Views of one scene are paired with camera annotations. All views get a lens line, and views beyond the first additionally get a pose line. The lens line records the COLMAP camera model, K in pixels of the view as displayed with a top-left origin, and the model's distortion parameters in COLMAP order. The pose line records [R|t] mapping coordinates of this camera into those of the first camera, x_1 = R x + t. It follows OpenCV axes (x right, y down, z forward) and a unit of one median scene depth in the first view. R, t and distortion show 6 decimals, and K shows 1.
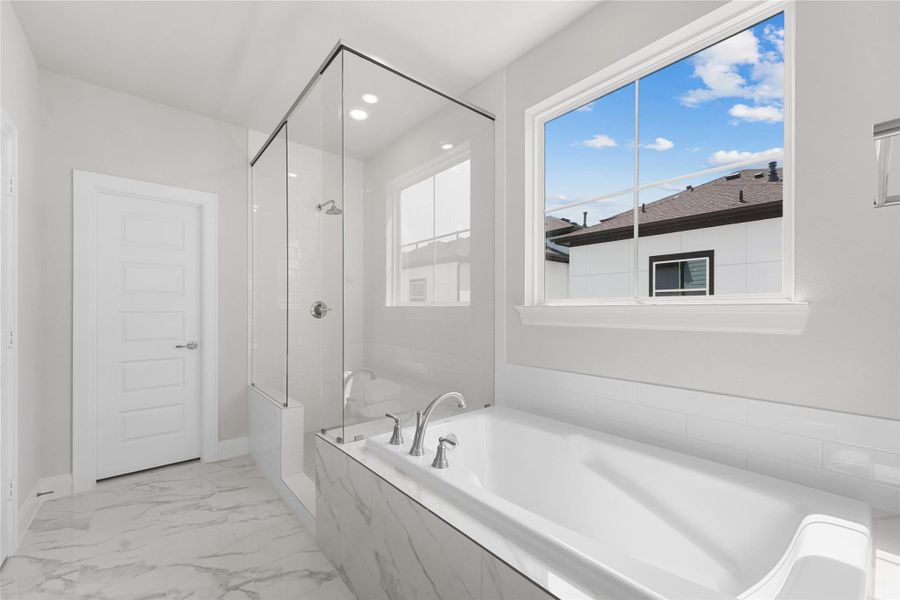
lens RADIAL K [[366.0, 0, 449.4], [0, 366.0, 306.7], [0, 0, 1]] dist [0.010624, -0.000755]
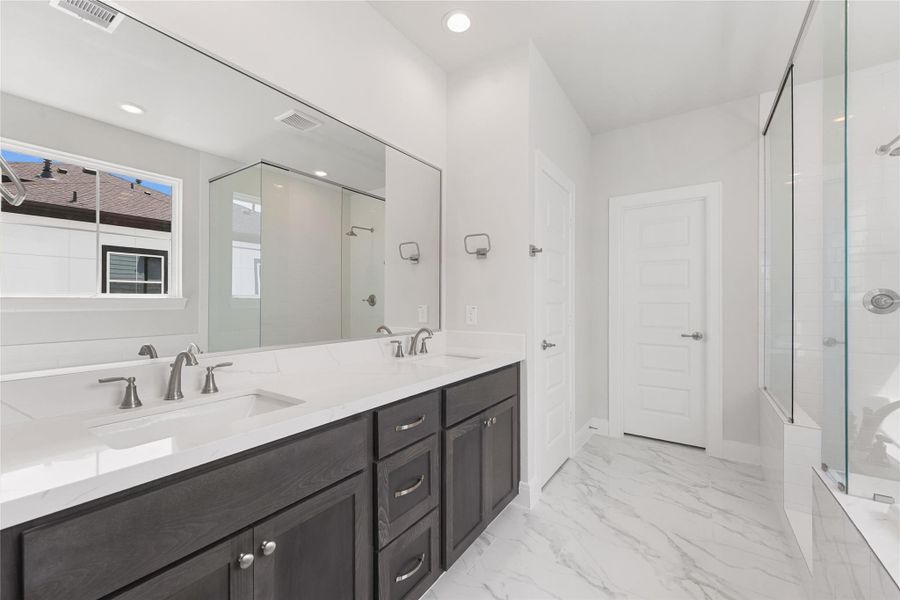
lens RADIAL K [[366.0, 0, 444.9], [0, 366.0, 296.4], [0, 0, 1]] dist [0.010624, -0.000755]
pose [[0.273440, -0.010252, -0.961835, 0.132292], [0.006261, 0.999941, -0.008878, -0.000807], [0.961869, -0.003595, 0.273488, 0.053620]]
